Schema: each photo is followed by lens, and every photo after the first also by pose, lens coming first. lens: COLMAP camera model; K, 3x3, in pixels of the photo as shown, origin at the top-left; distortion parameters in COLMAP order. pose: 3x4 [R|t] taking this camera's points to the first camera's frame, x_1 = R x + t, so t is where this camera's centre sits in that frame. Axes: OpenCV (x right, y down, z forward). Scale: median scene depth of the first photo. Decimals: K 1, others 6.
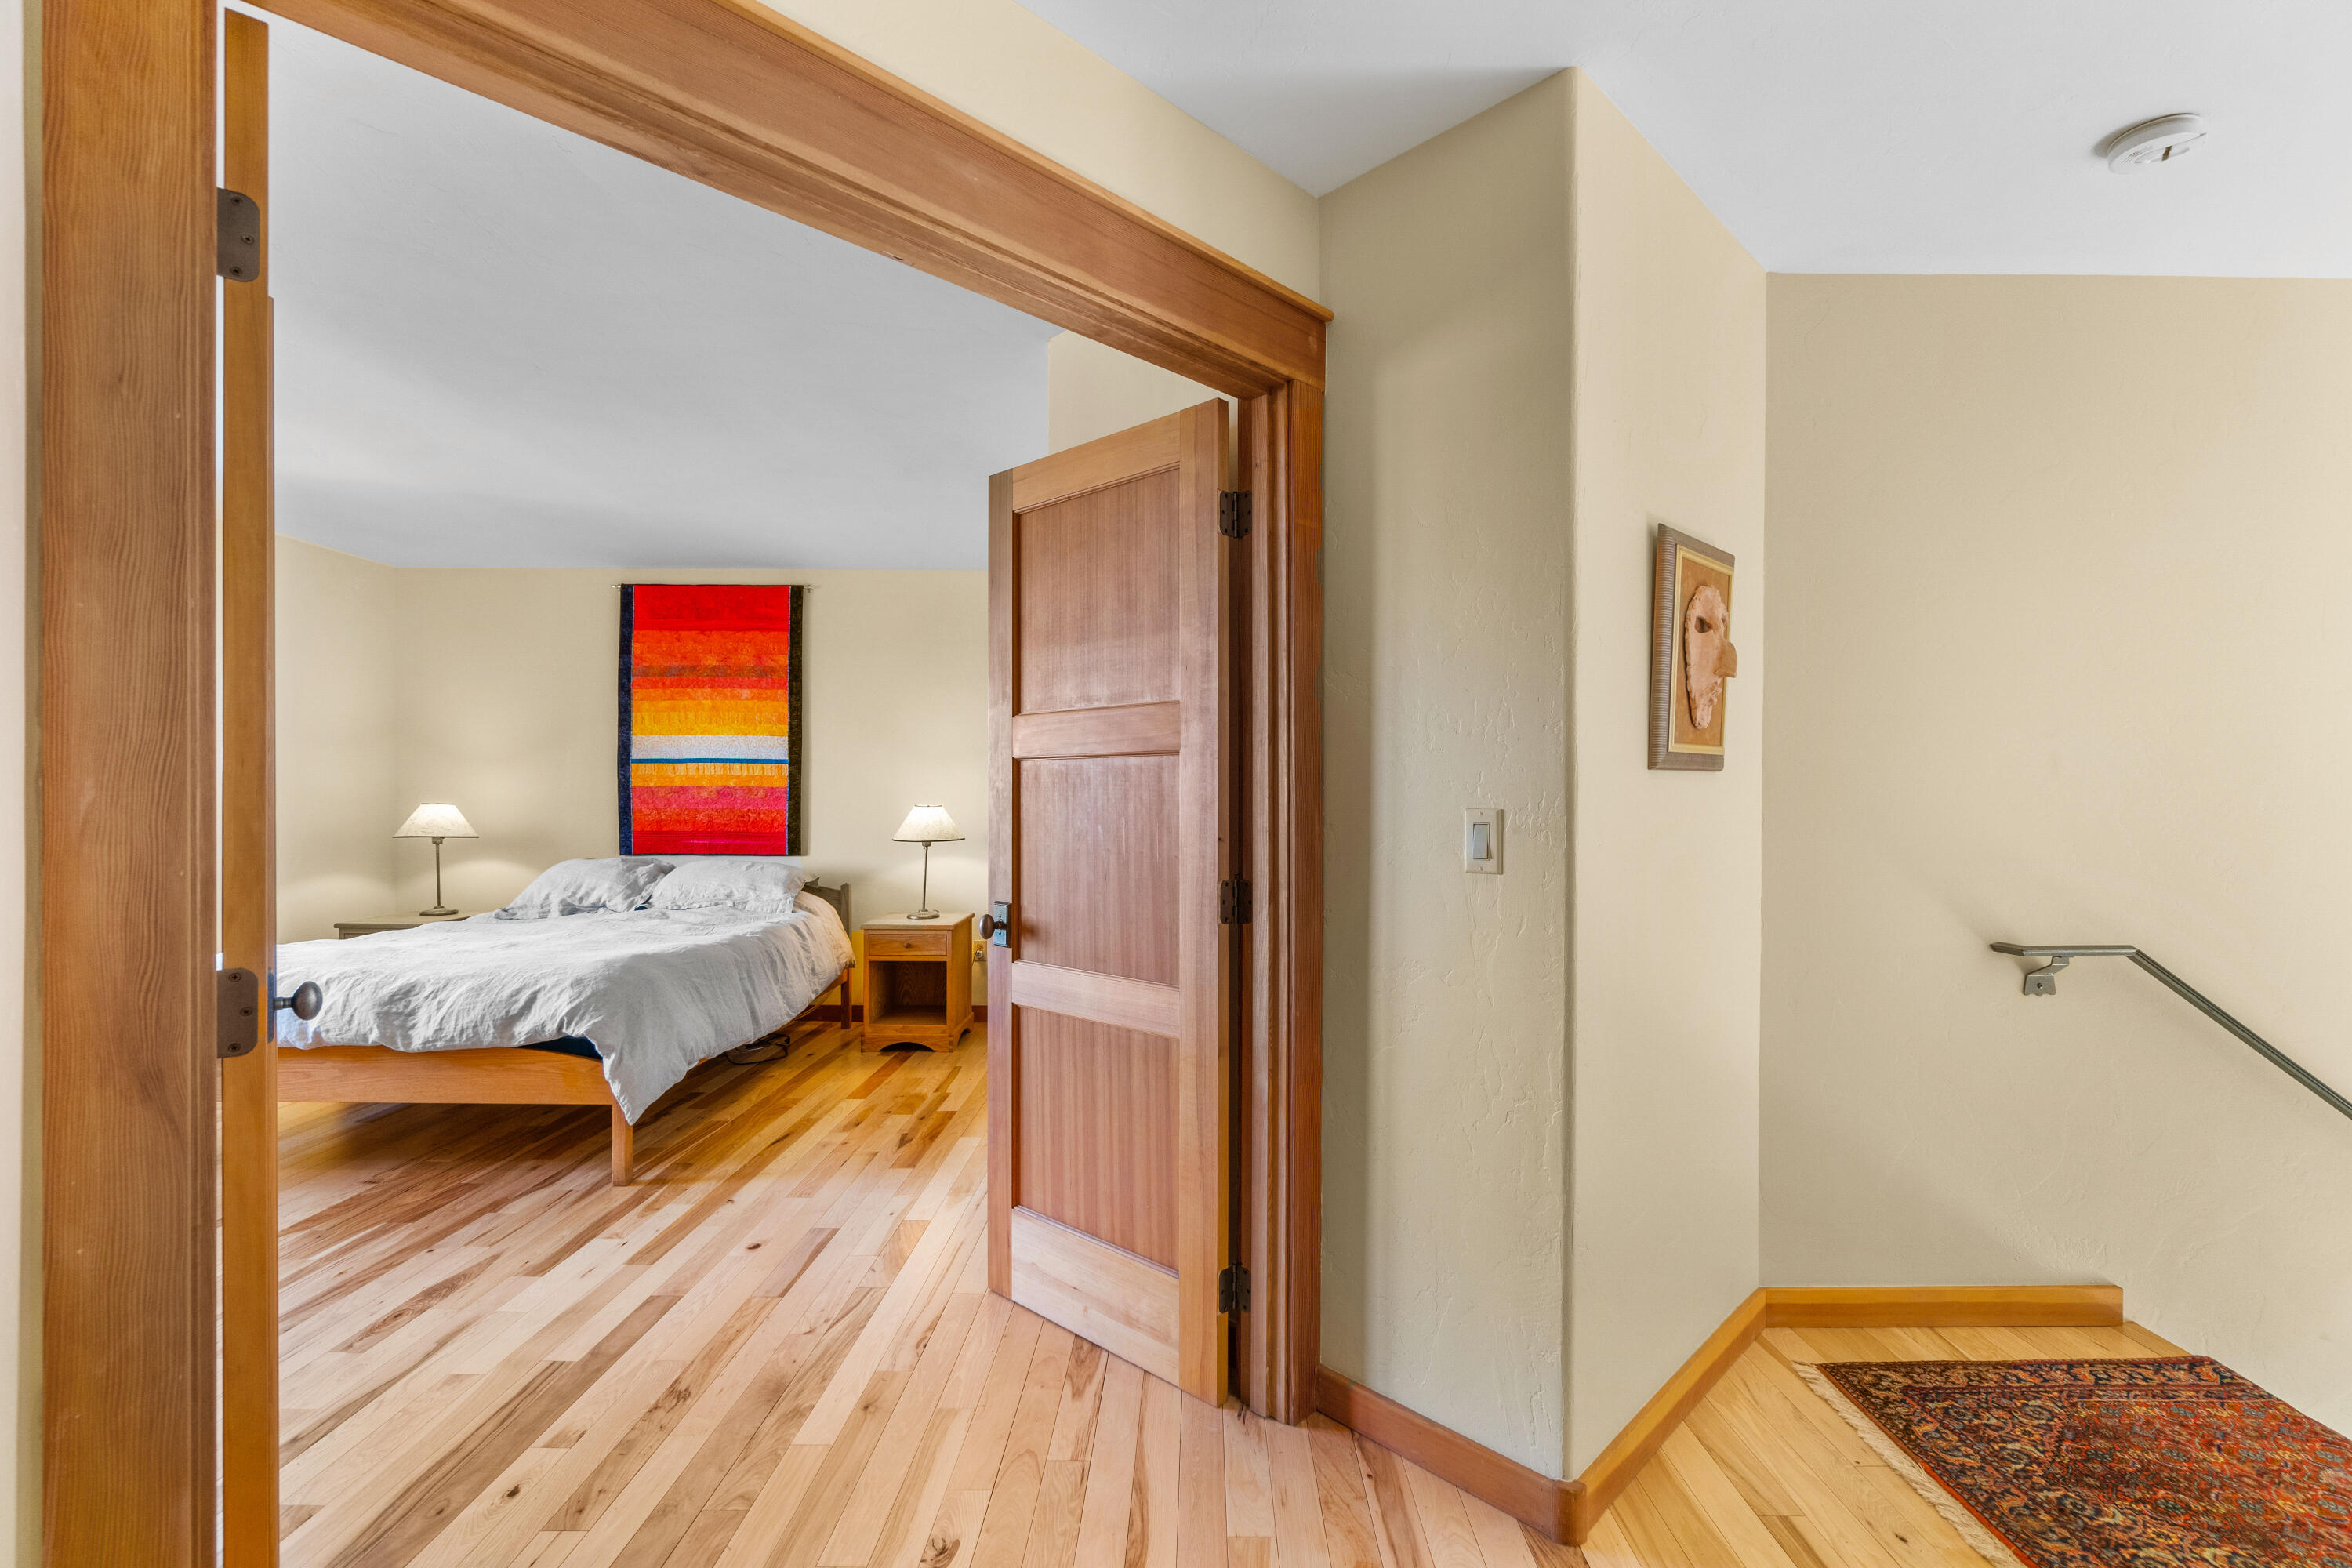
lens RADIAL K [[1006.5, 0, 1186.4], [0, 1006.5, 796.2], [0, 0, 1]] dist [-0.008615, 0.001939]
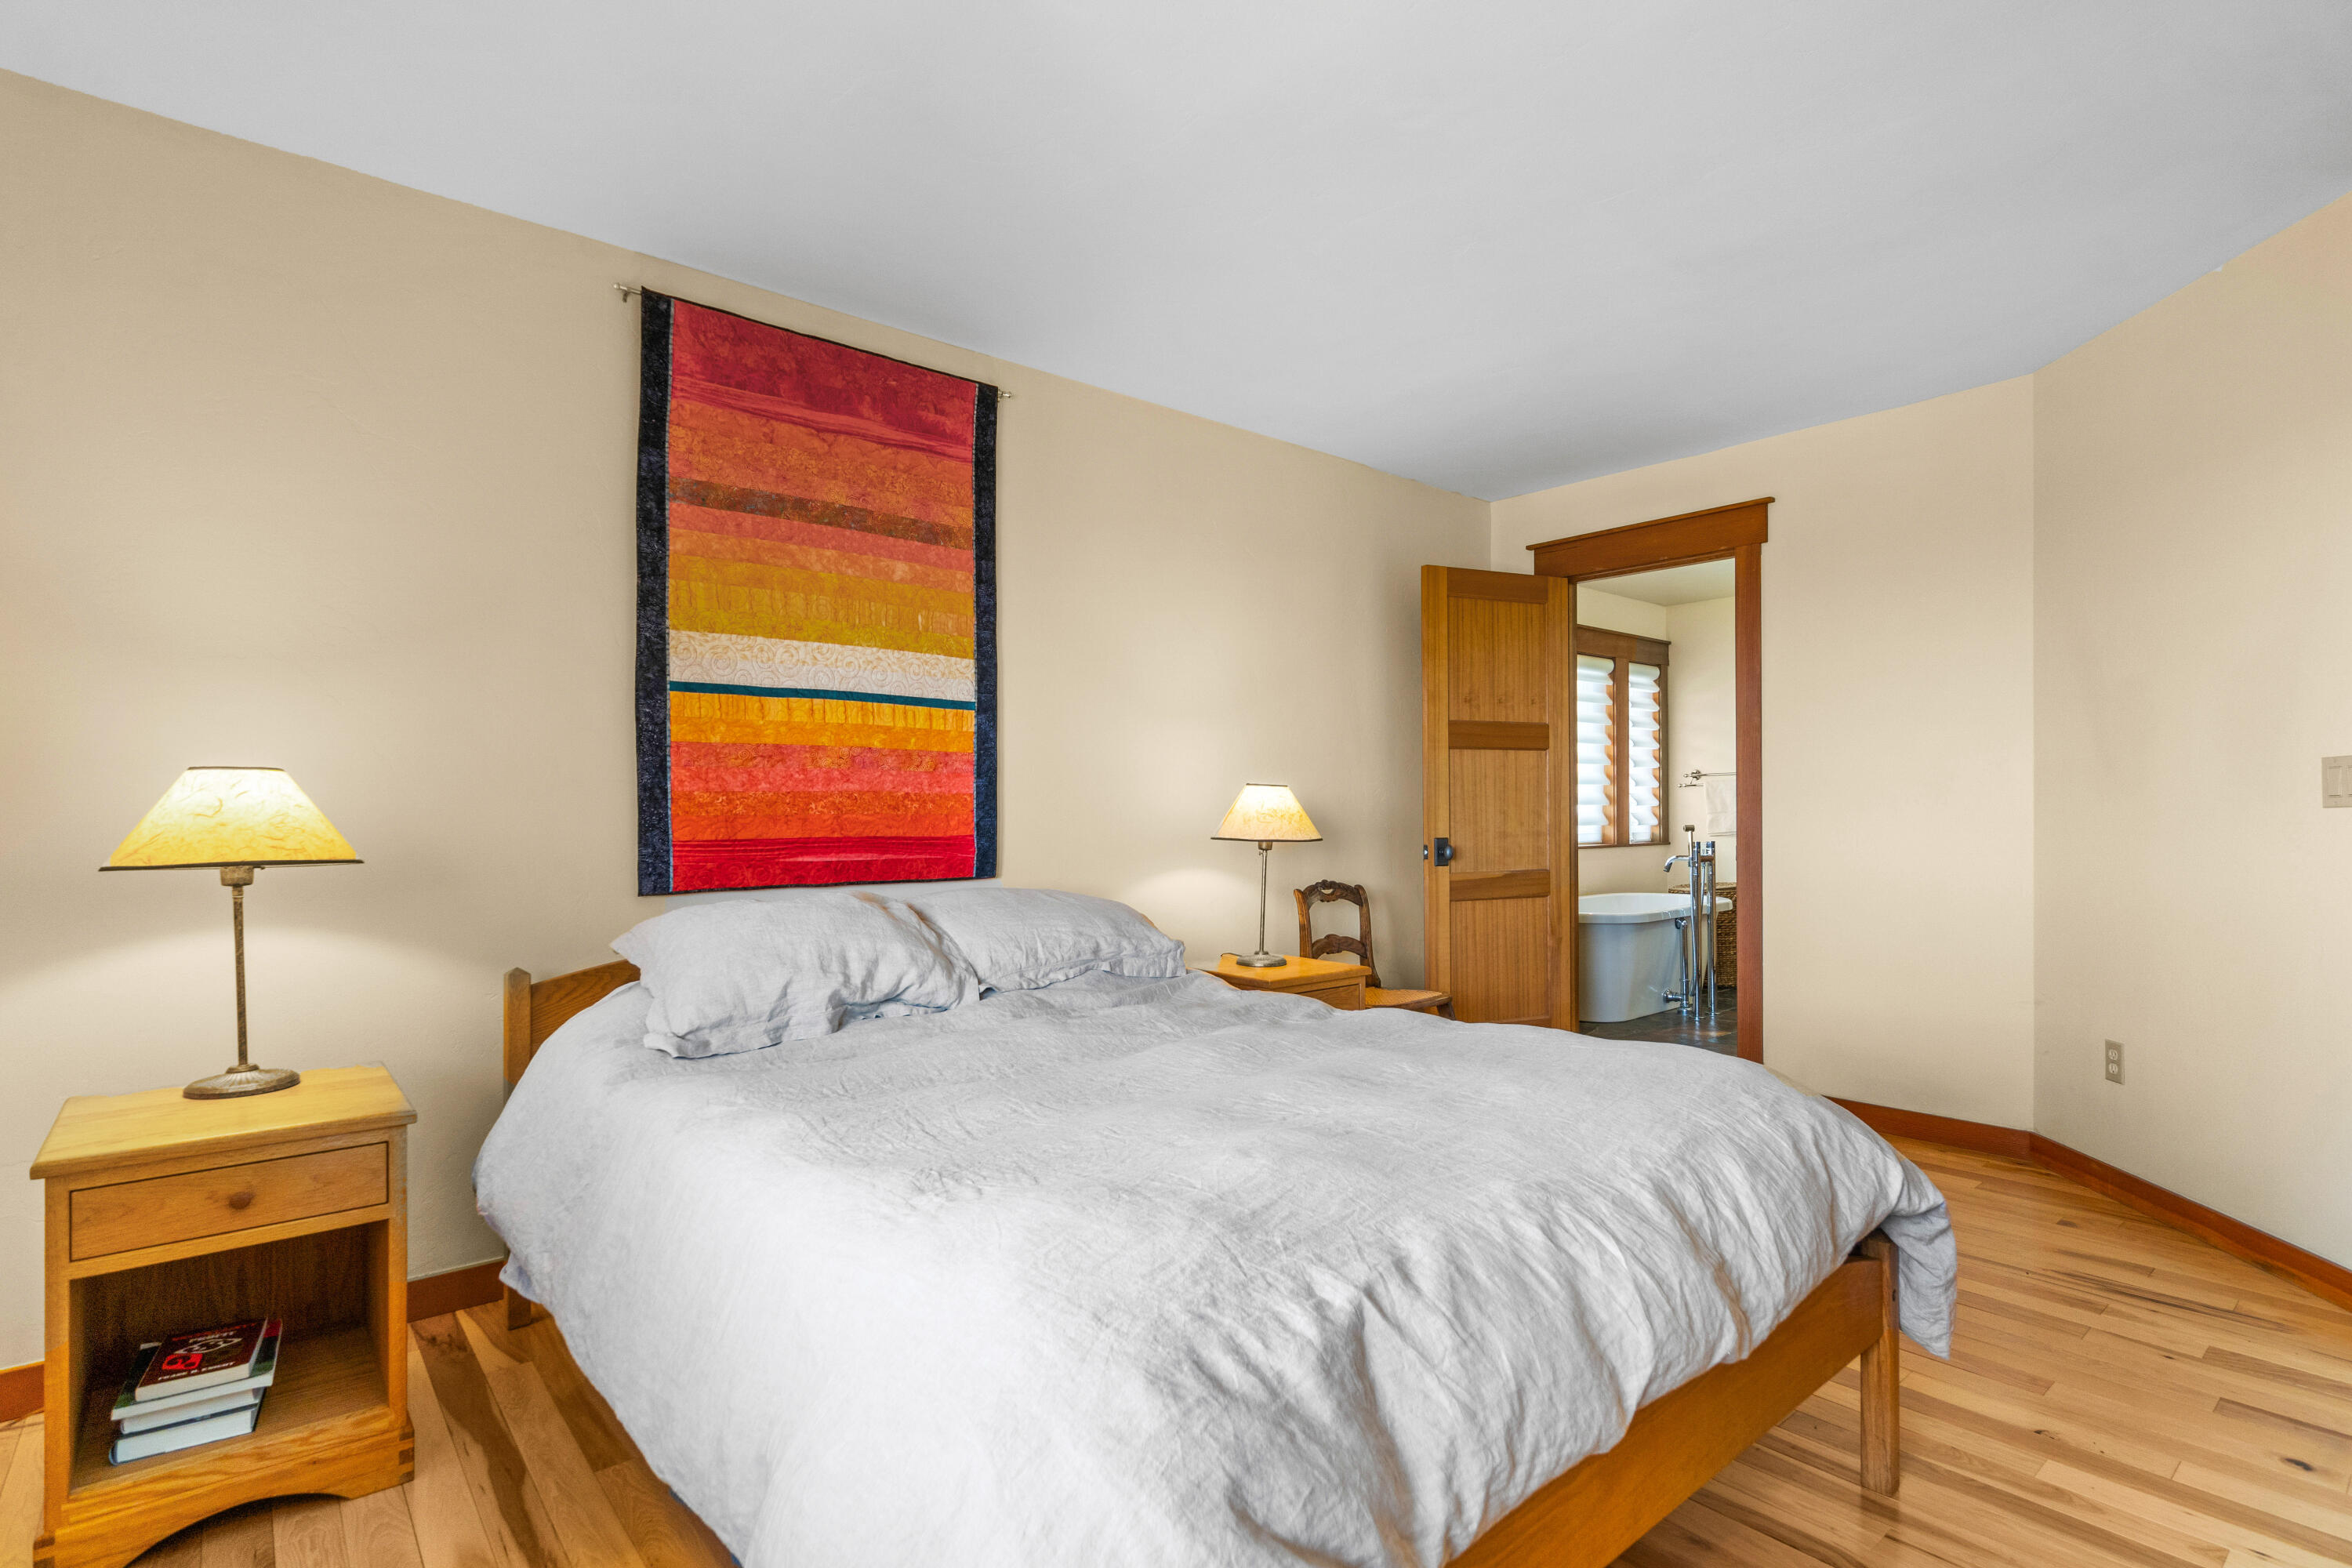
lens RADIAL K [[1128.3, 0, 1194.1], [0, 1128.3, 812.9], [0, 0, 1]] dist [0.001928, -0.000531]
pose [[0.762863, -0.007849, 0.646513, -0.806968], [0.006388, 0.999969, 0.004602, 0.024674], [-0.646529, 0.000619, 0.762889, 0.528074]]
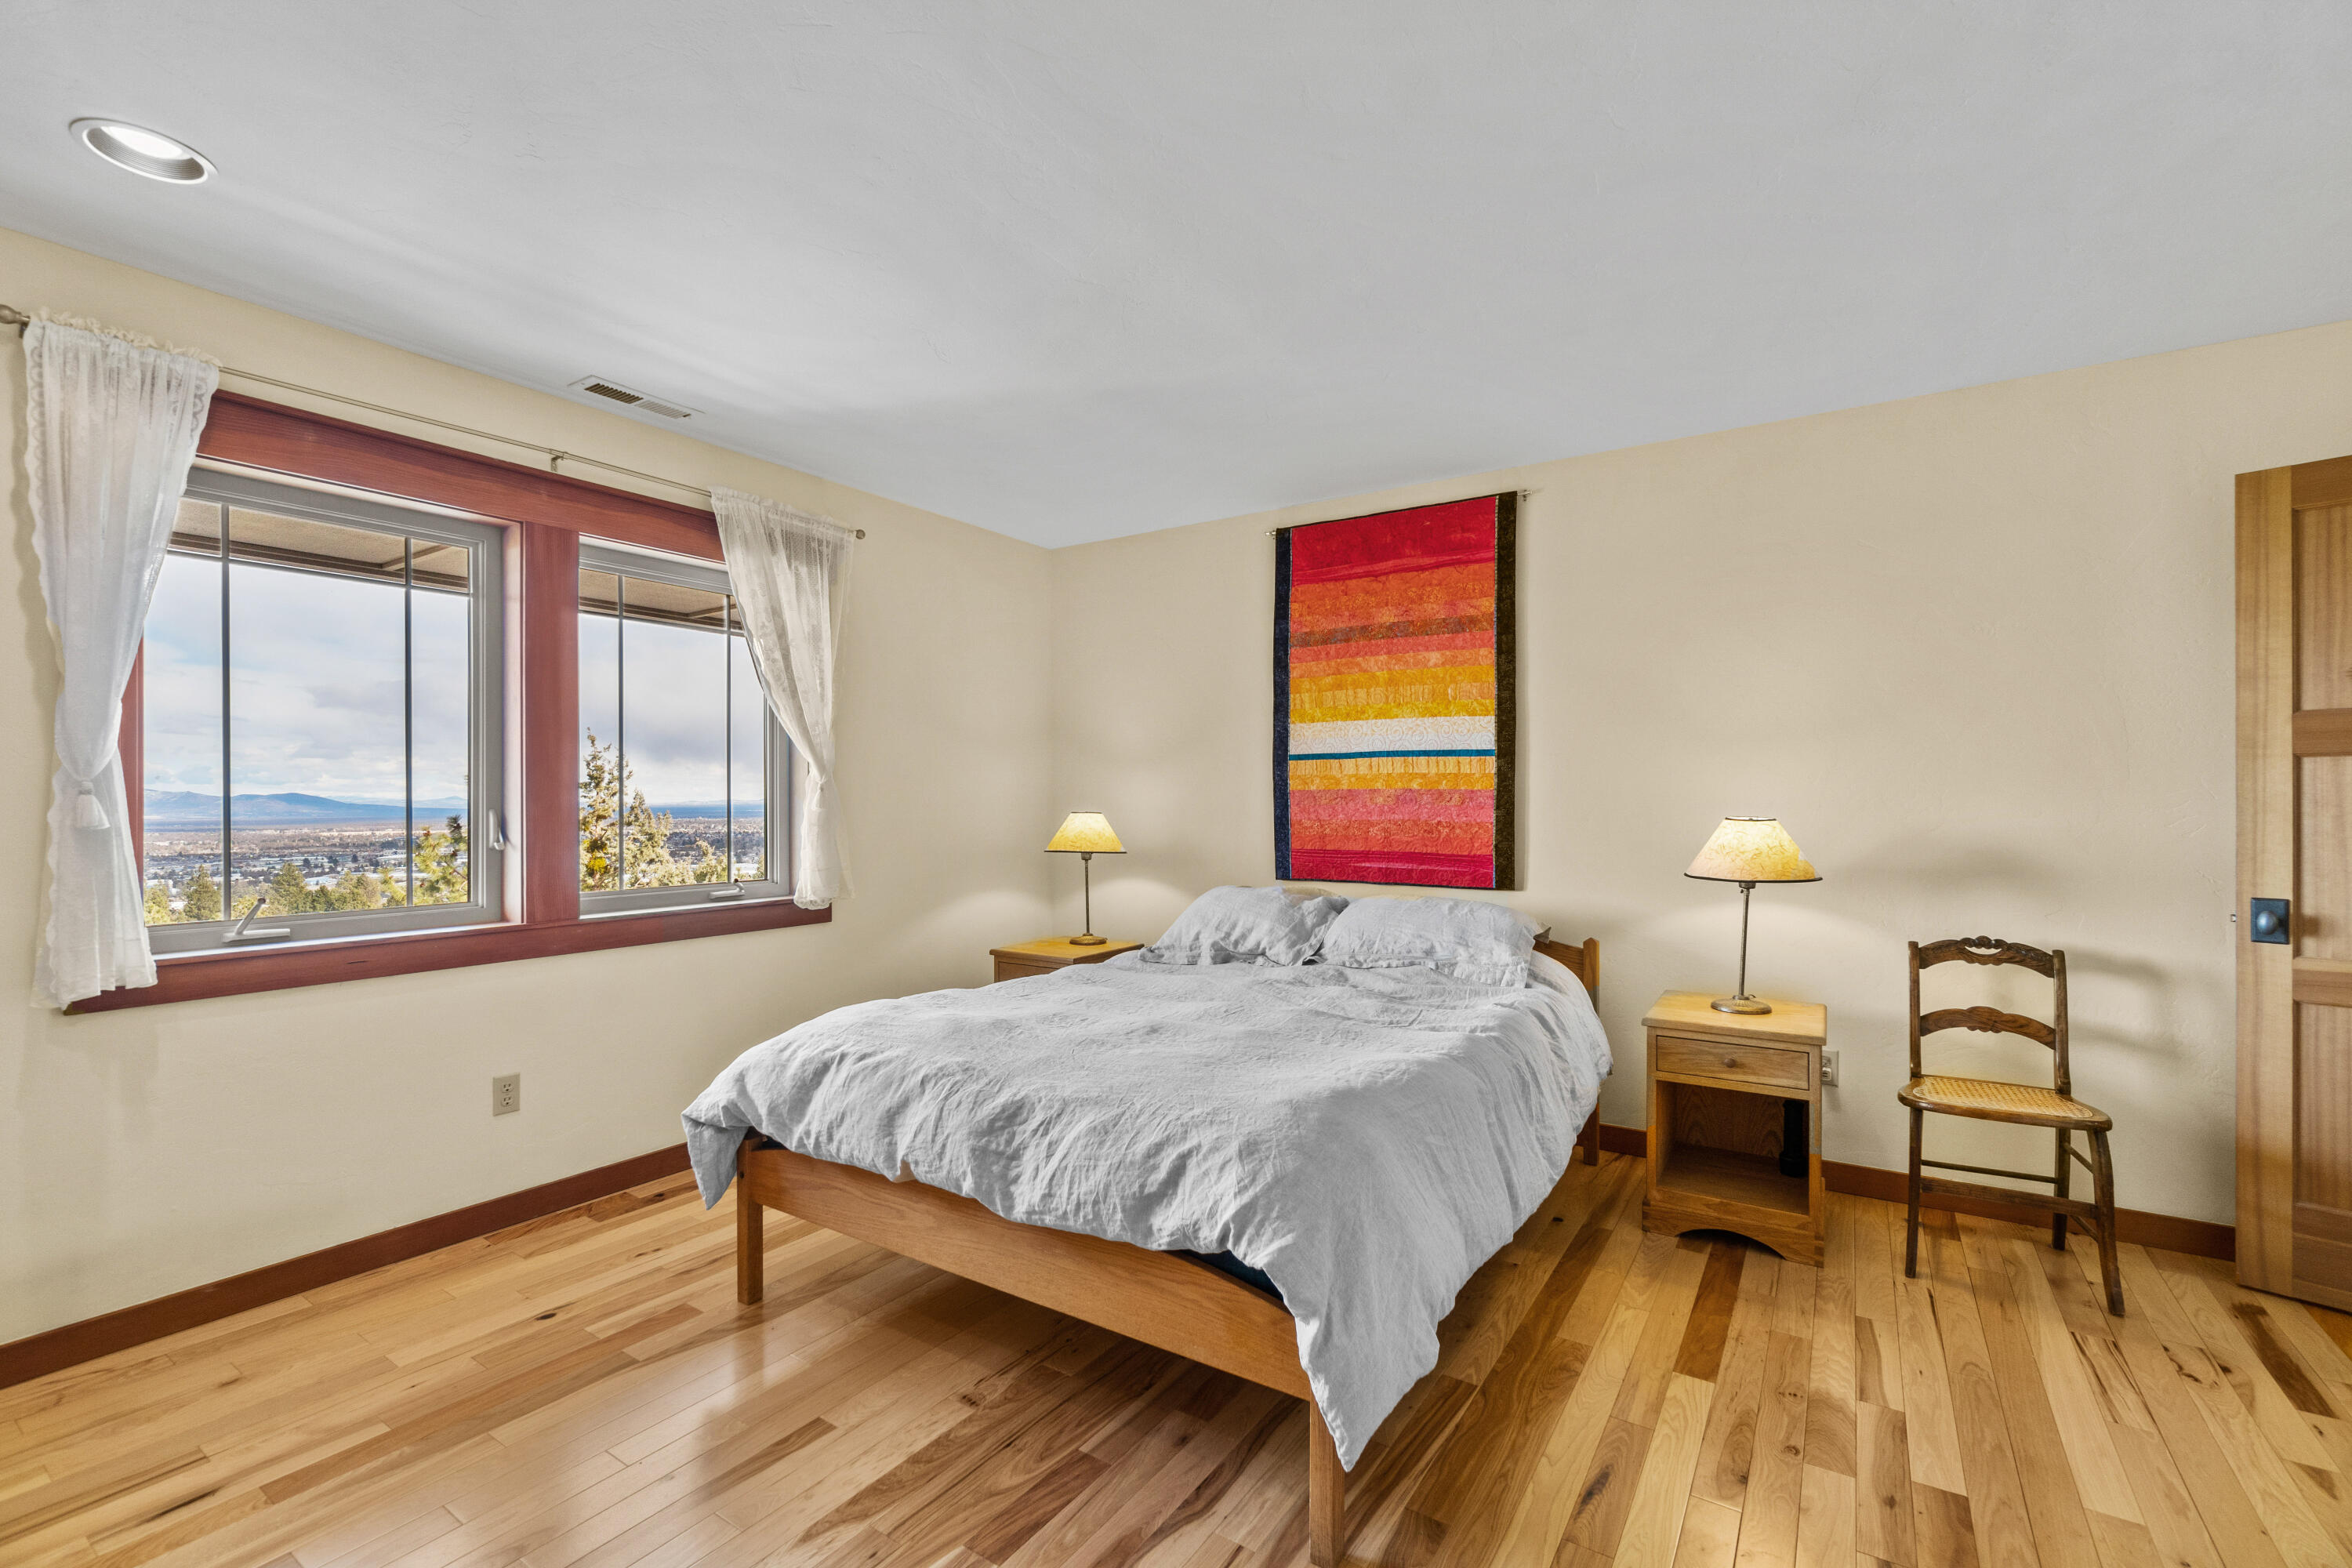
lens RADIAL K [[1006.5, 0, 1180.9], [0, 1006.5, 799.4], [0, 0, 1]] dist [-0.008615, 0.001939]
pose [[0.837299, -0.003100, -0.546737, -0.231841], [0.001730, 0.999994, -0.003020, -0.000836], [0.546743, 0.001582, 0.837299, 0.357260]]
